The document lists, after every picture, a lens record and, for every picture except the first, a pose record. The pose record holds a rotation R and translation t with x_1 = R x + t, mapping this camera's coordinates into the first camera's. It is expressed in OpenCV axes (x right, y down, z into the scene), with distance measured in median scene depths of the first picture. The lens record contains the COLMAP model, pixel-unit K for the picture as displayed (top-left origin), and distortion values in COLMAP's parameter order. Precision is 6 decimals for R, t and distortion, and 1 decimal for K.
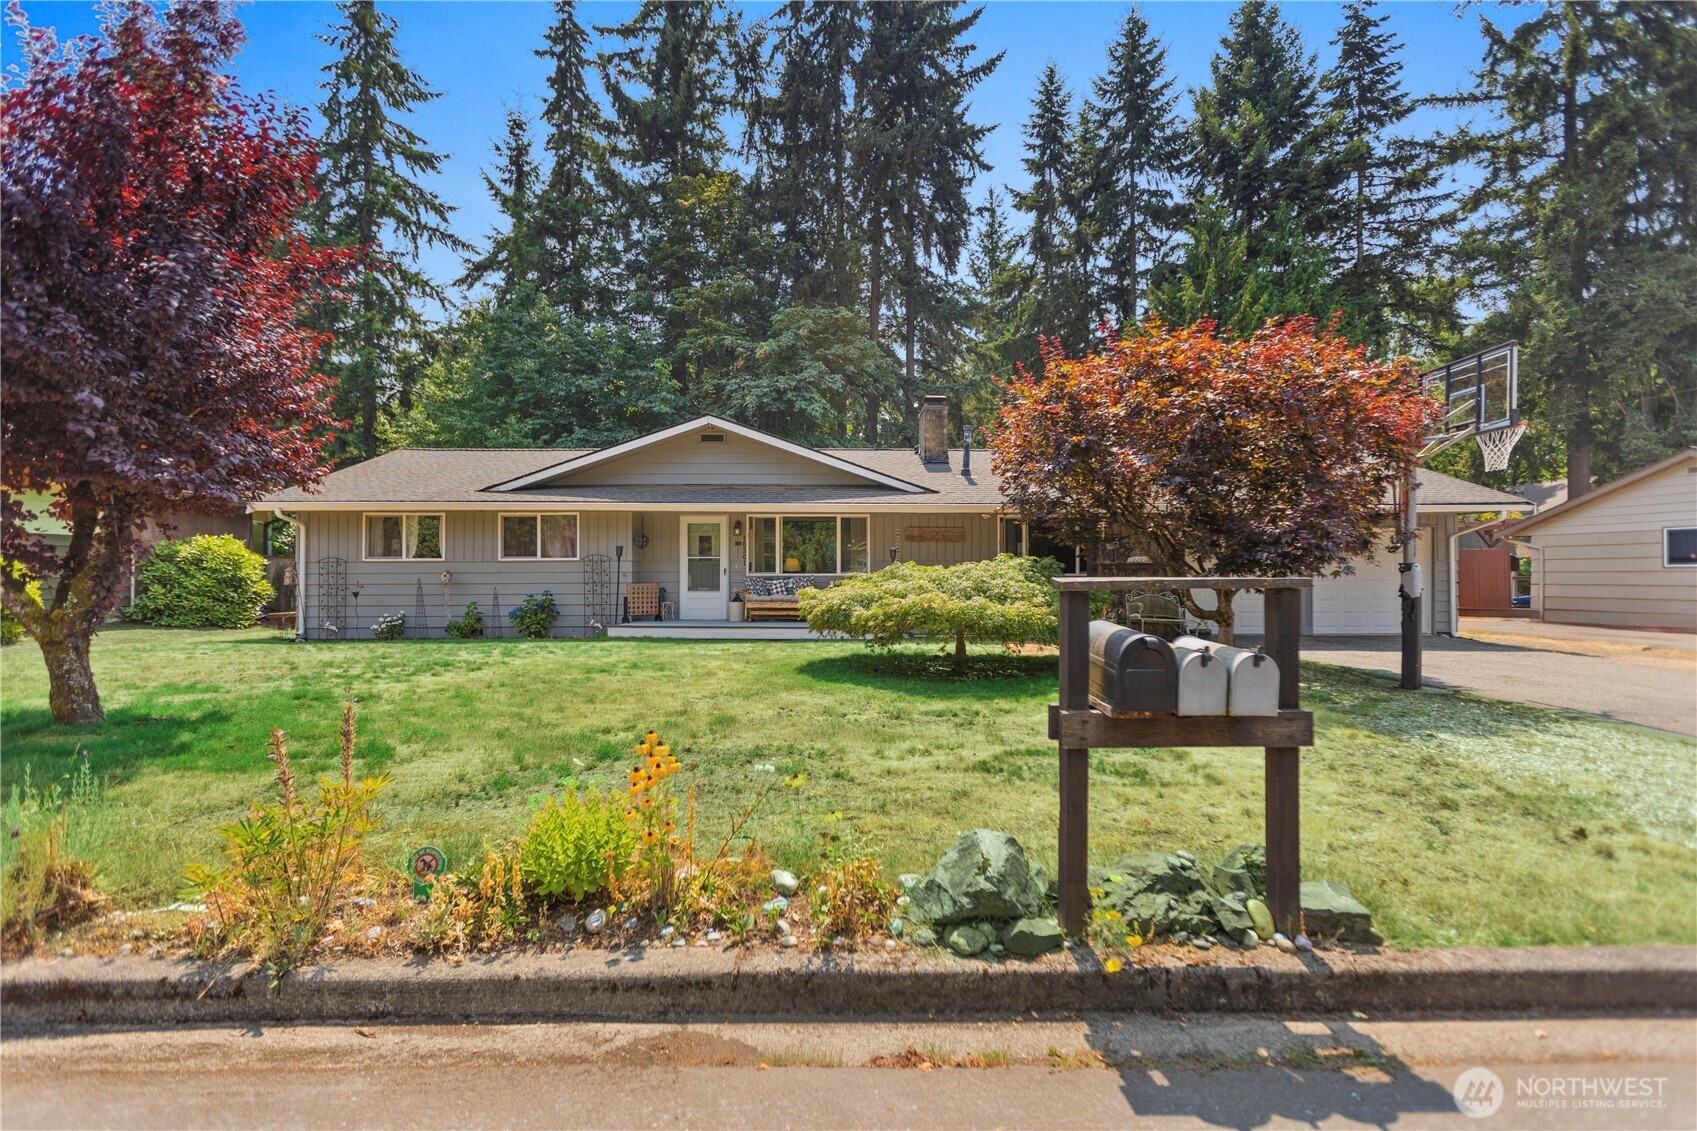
lens RADIAL K [[777.4, 0, 859.4], [0, 777.4, 565.5], [0, 0, 1]] dist [0.003500, 0.000438]
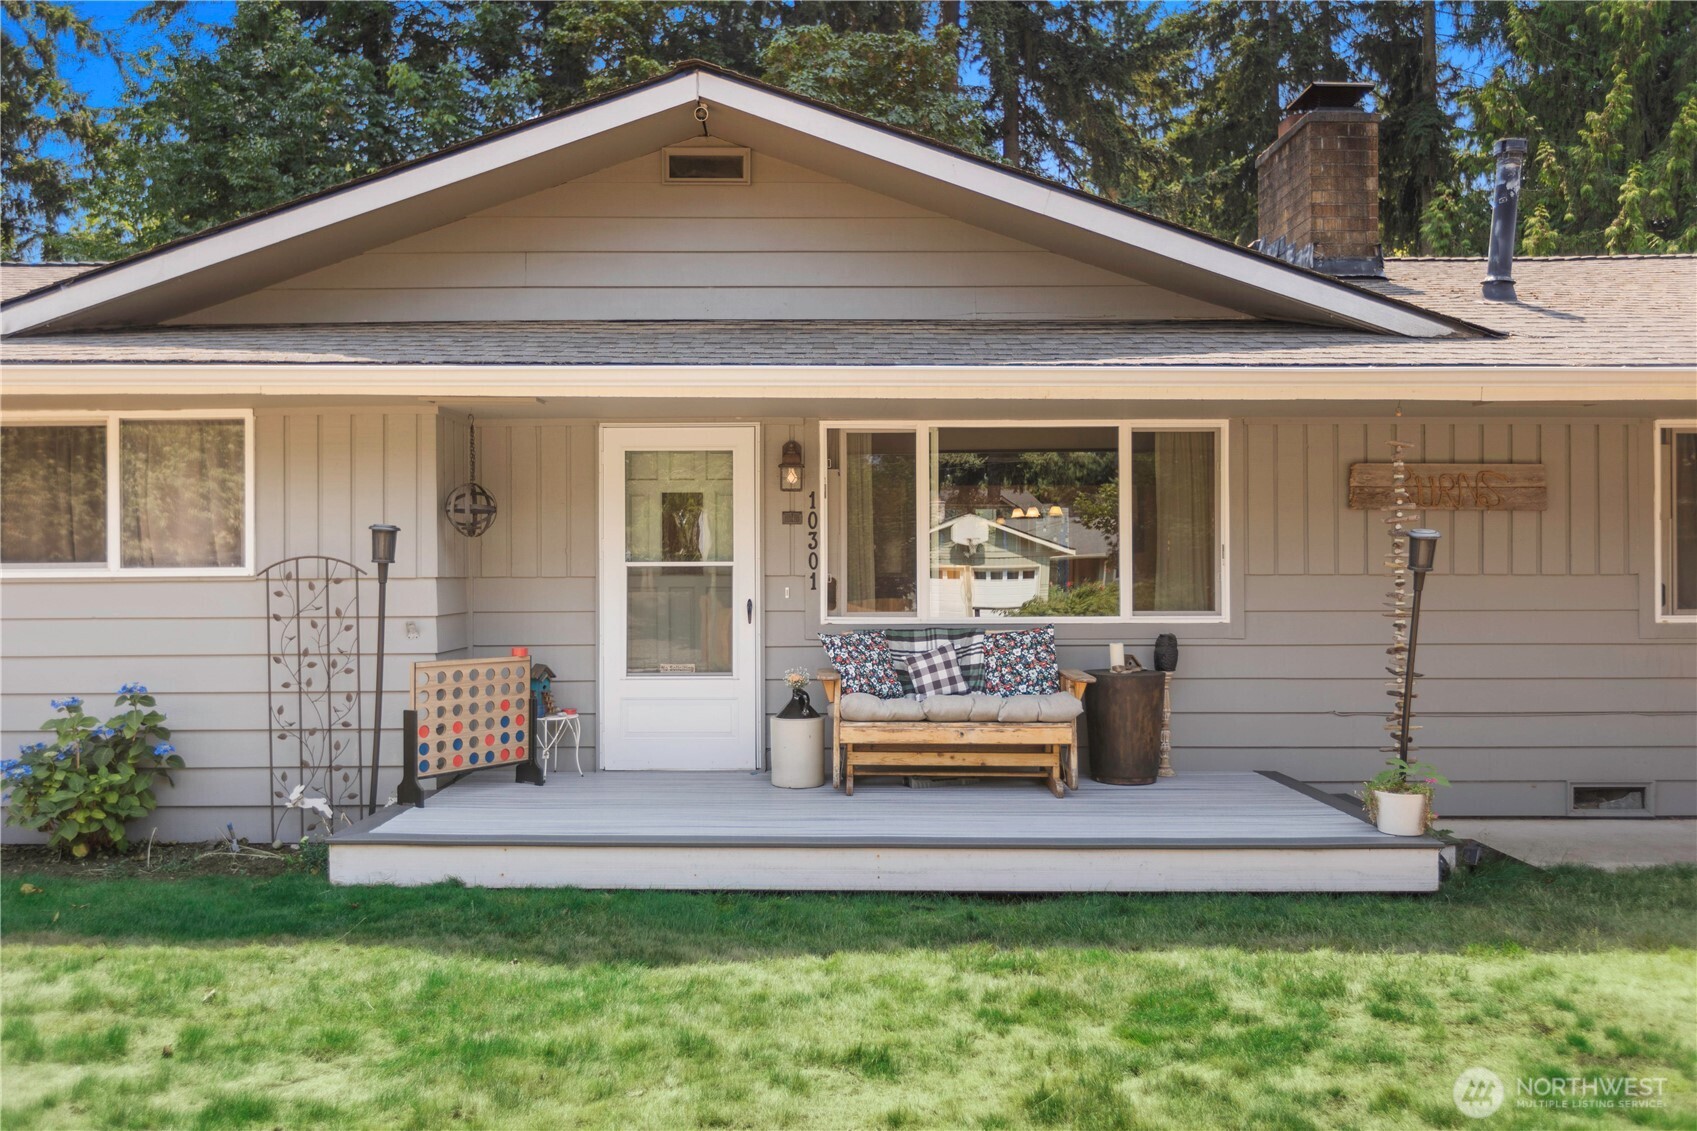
lens RADIAL K [[1277.2, 0, 841.0], [0, 1277.2, 566.2], [0, 0, 1]] dist [0.001372, -0.000091]
pose [[0.999908, -0.001244, -0.013504, -0.134005], [0.001332, 0.999978, 0.006471, -0.012719], [0.013495, -0.006489, 0.999888, 0.519811]]
